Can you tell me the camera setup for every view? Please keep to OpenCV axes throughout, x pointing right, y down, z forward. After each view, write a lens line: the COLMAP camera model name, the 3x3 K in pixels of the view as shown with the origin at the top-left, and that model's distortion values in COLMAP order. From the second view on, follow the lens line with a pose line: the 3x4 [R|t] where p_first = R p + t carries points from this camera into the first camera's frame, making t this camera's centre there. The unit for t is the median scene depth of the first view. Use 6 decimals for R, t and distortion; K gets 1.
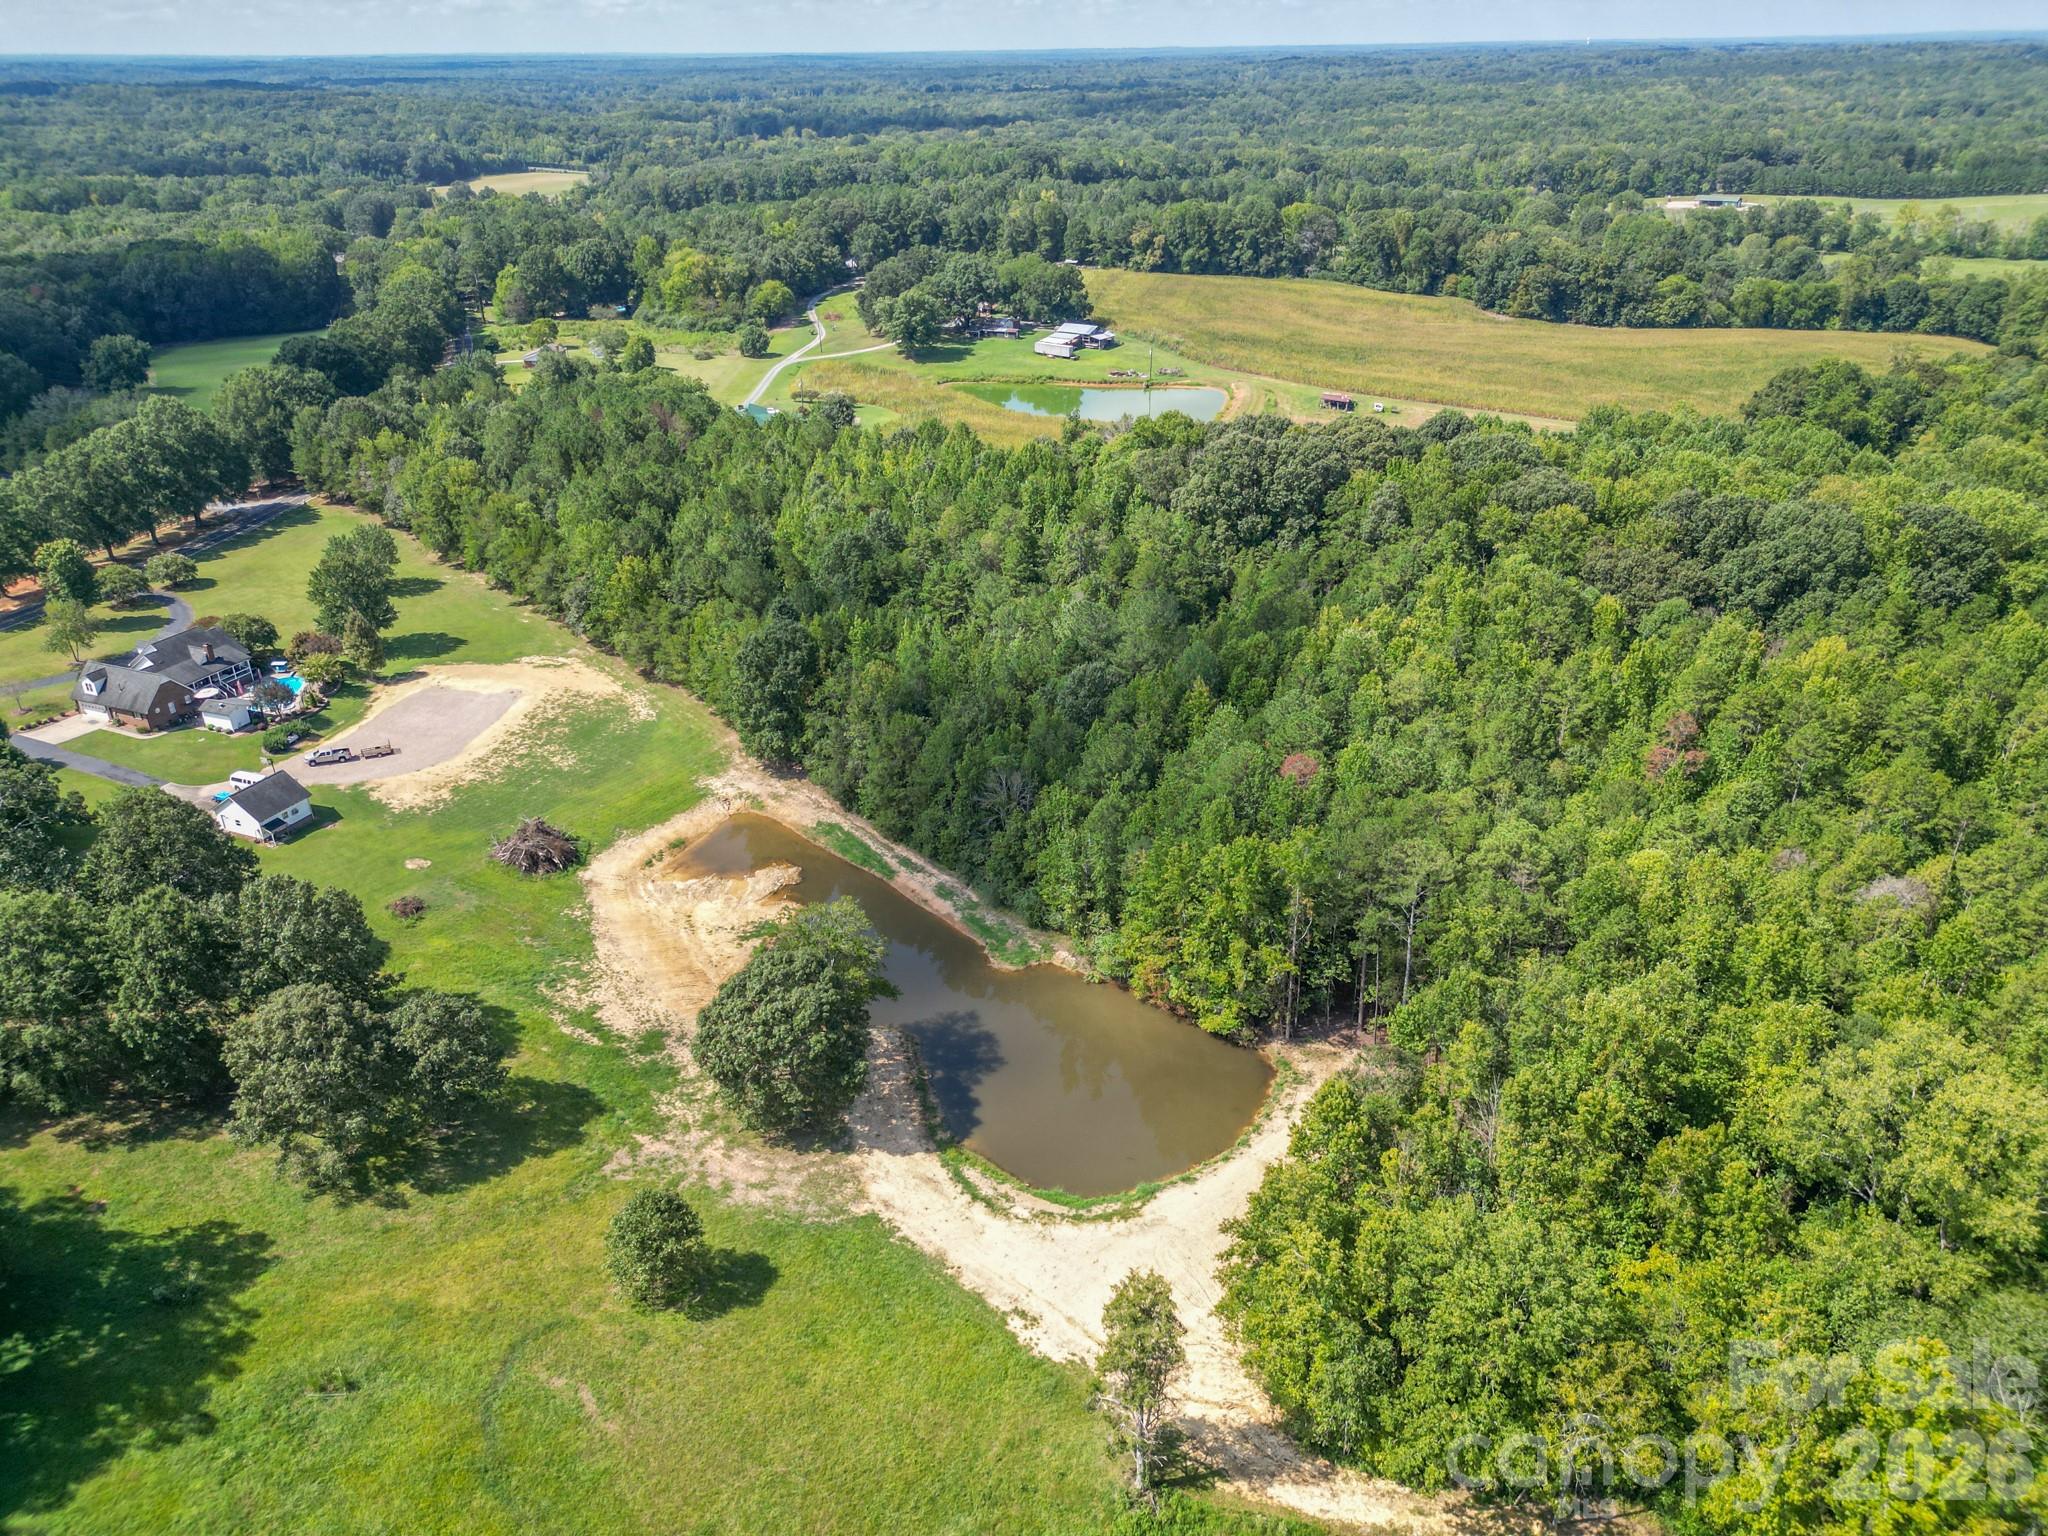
lens RADIAL K [[1437.3, 0, 1021.3], [0, 1437.3, 761.6], [0, 0, 1]] dist [0.068159, -0.059406]
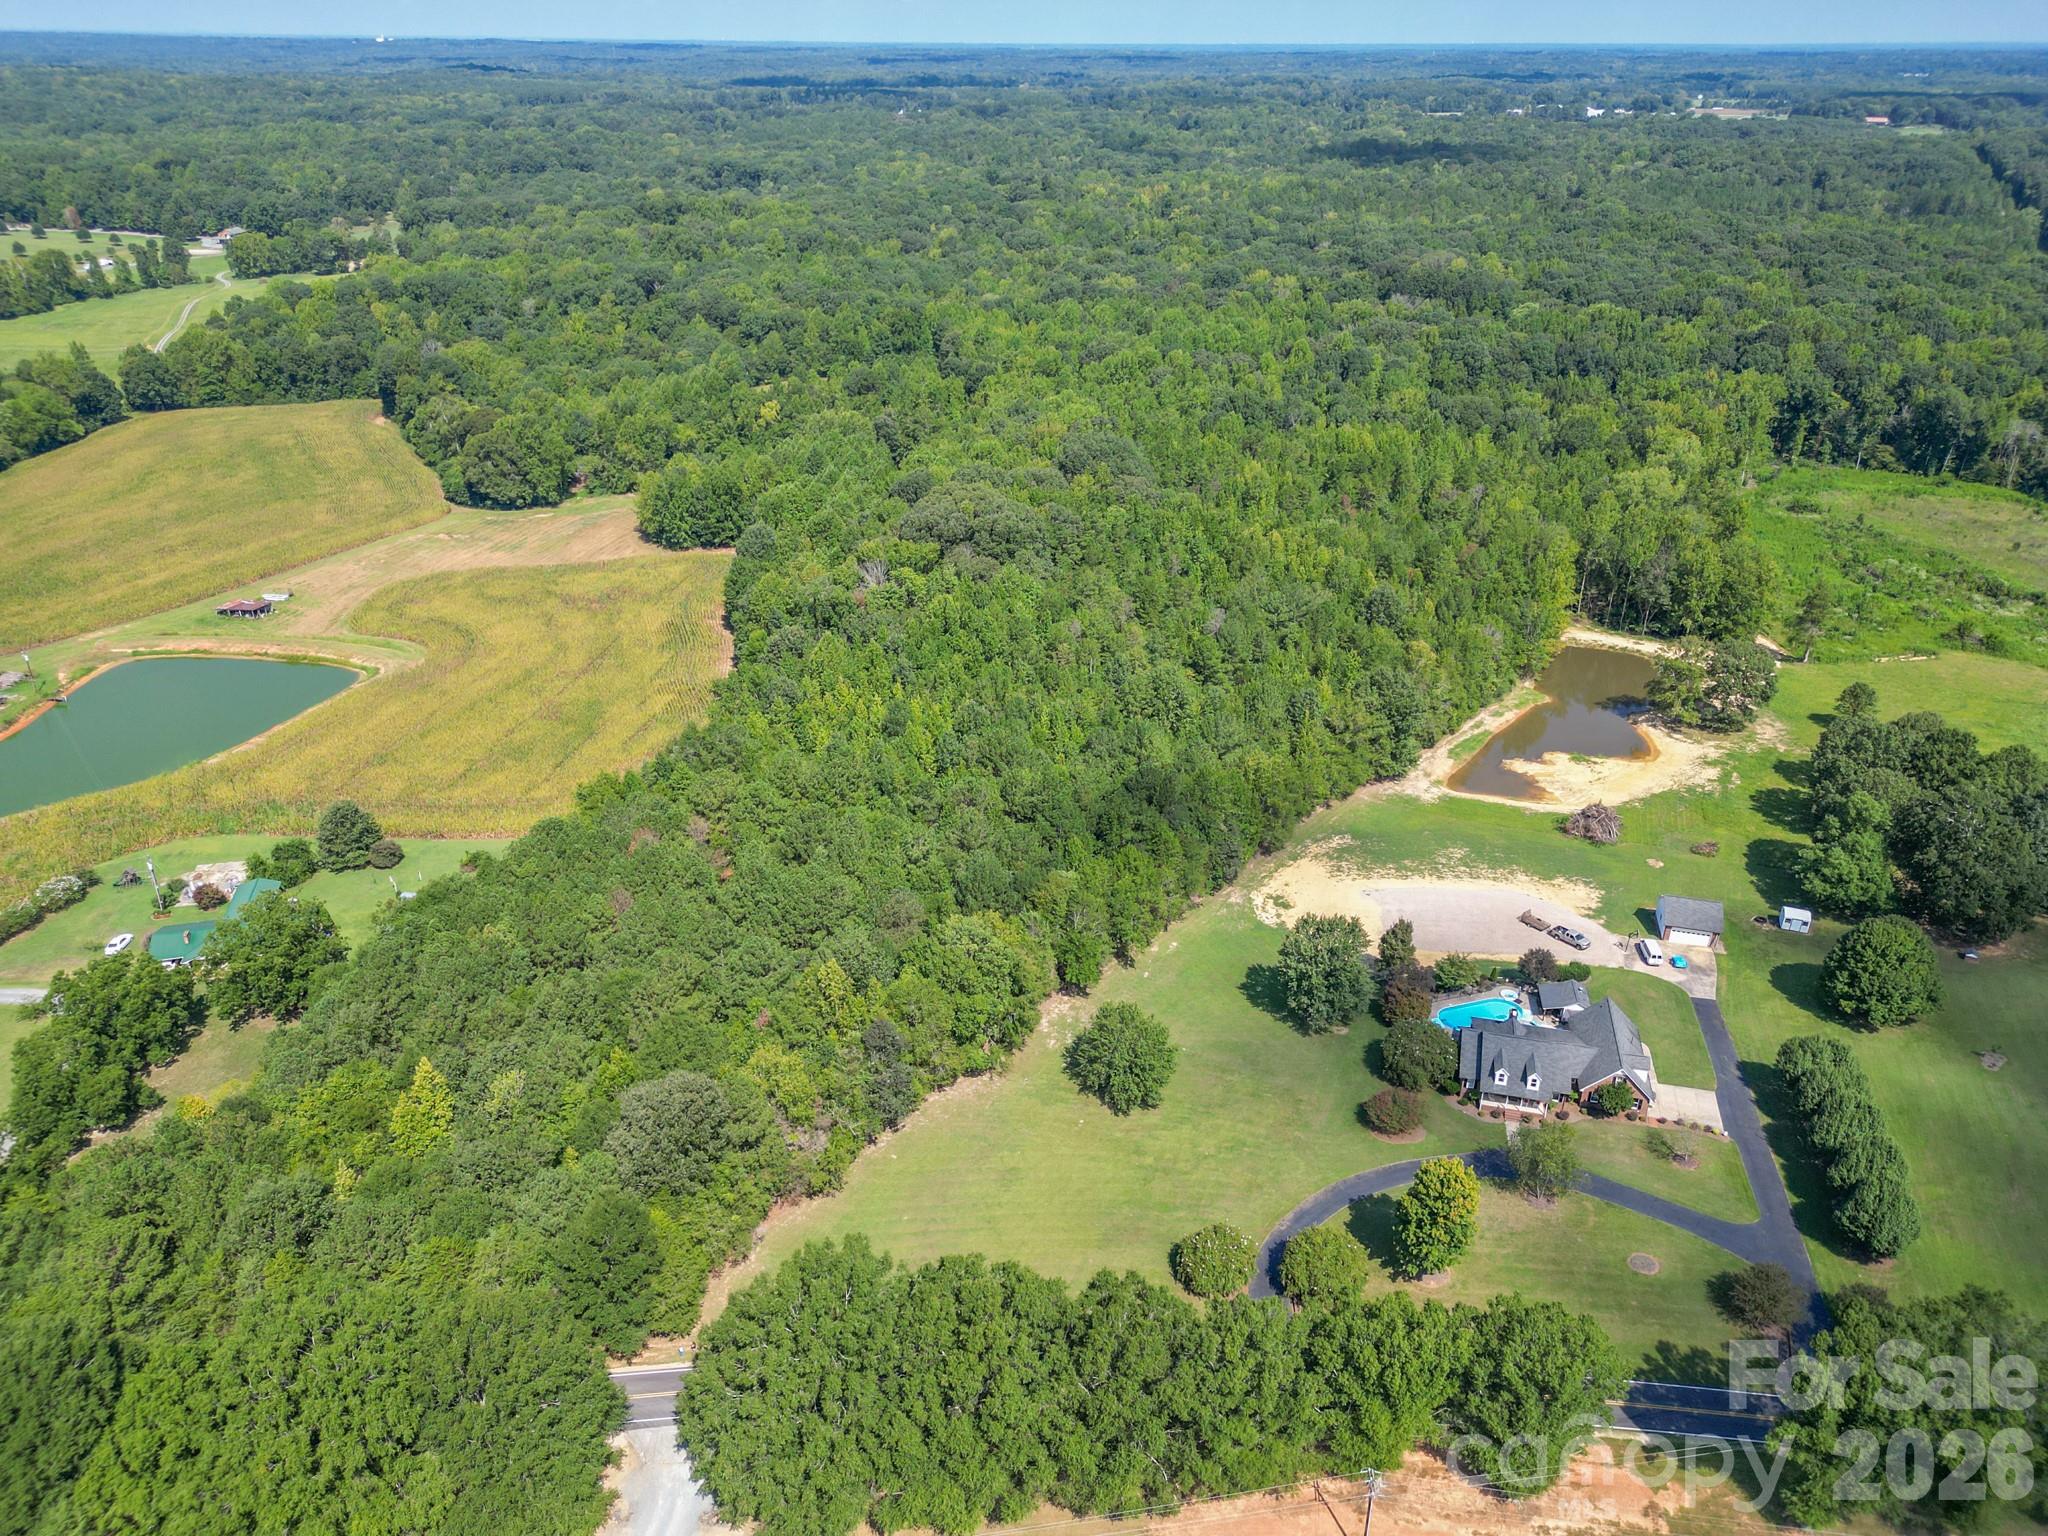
lens RADIAL K [[1437.3, 0, 1021.3], [0, 1437.3, 761.6], [0, 0, 1]] dist [0.068159, -0.059406]
pose [[-0.154852, -0.432110, 0.888427, -1.086730], [0.433243, 0.778489, 0.454153, -0.636171], [-0.887875, 0.455231, 0.066658, 1.022667]]
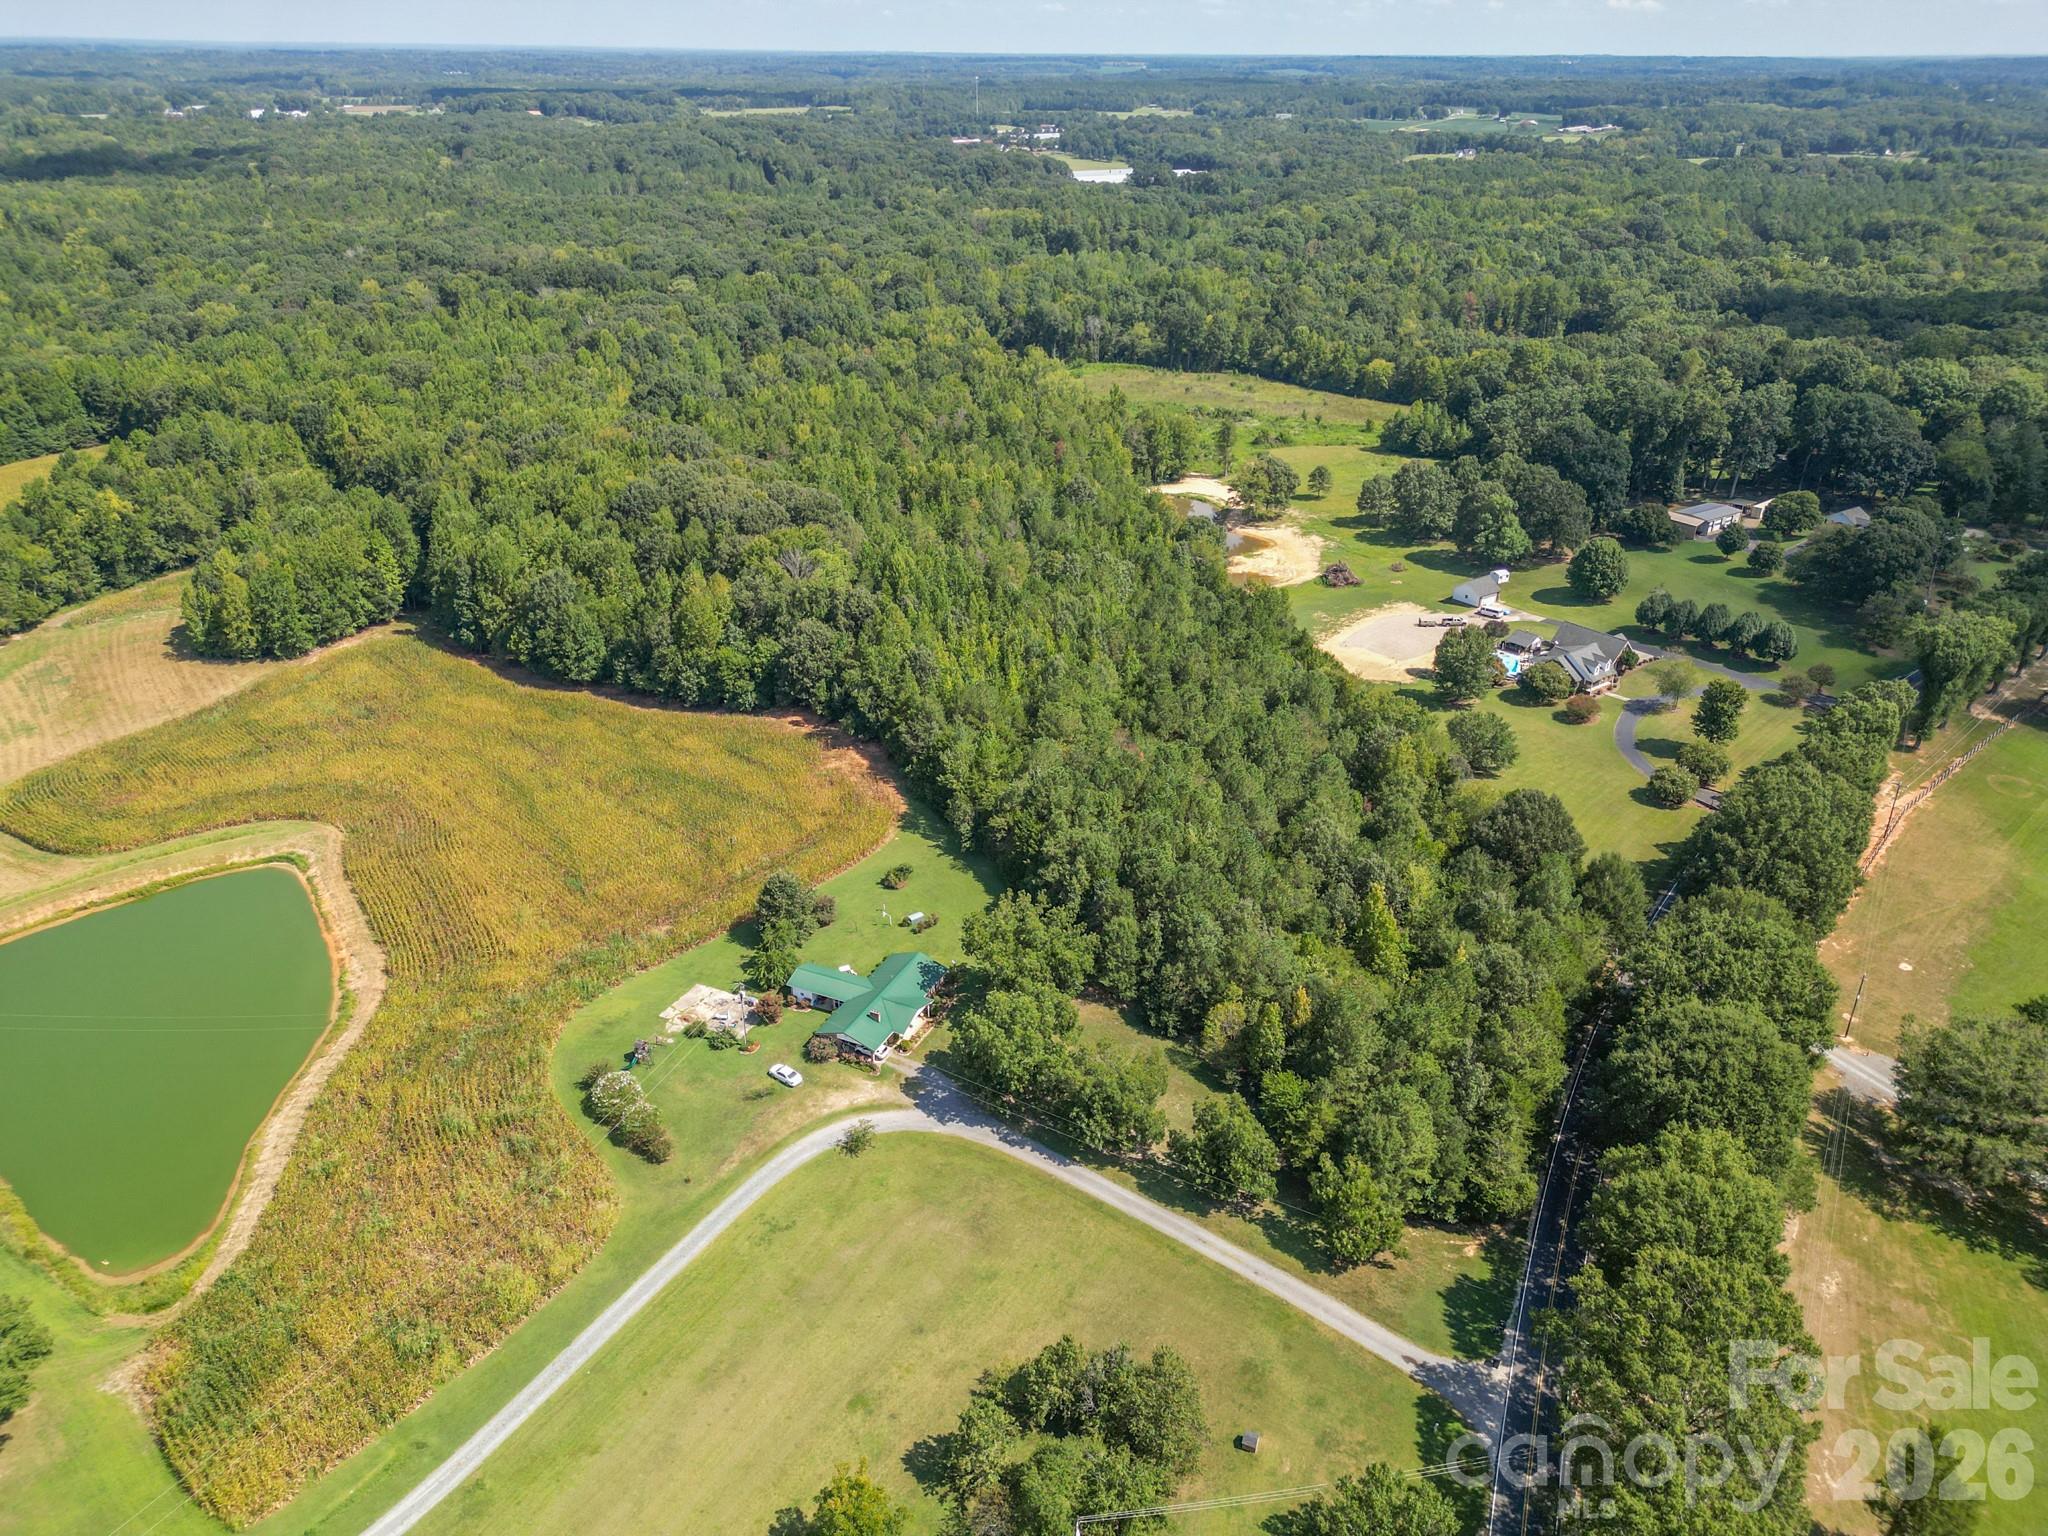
lens RADIAL K [[1434.2, 0, 1021.4], [0, 1434.2, 766.6], [0, 0, 1]] dist [0.069332, -0.062937]
pose [[-0.862943, -0.219452, 0.455160, -0.697753], [0.227503, 0.635570, 0.737762, -1.030817], [-0.451190, 0.740197, -0.498534, 1.813144]]
